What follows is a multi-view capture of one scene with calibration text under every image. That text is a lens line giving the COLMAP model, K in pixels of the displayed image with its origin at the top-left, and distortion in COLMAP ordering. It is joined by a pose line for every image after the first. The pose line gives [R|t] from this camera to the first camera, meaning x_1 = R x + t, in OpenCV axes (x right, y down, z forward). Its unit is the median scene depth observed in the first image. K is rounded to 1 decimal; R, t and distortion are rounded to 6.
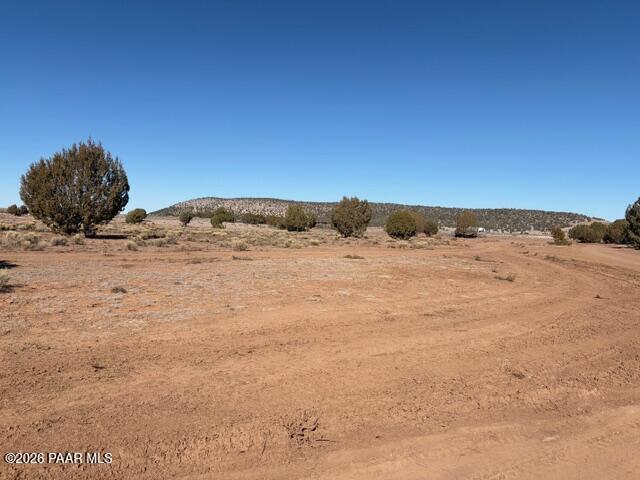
lens RADIAL K [[468.7, 0, 320.0], [0, 468.7, 240.0], [0, 0, 1]] dist [0.038563, -0.037847]
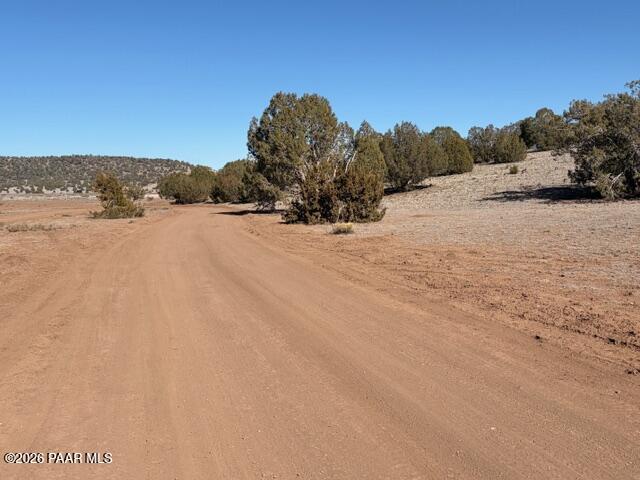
lens RADIAL K [[468.7, 0, 320.0], [0, 468.7, 240.0], [0, 0, 1]] dist [0.038563, -0.037847]
pose [[0.720370, -0.126396, 0.681976, 0.293298], [0.066301, 0.991301, 0.113693, -0.004135], [-0.690414, -0.036685, 0.722483, 0.486593]]
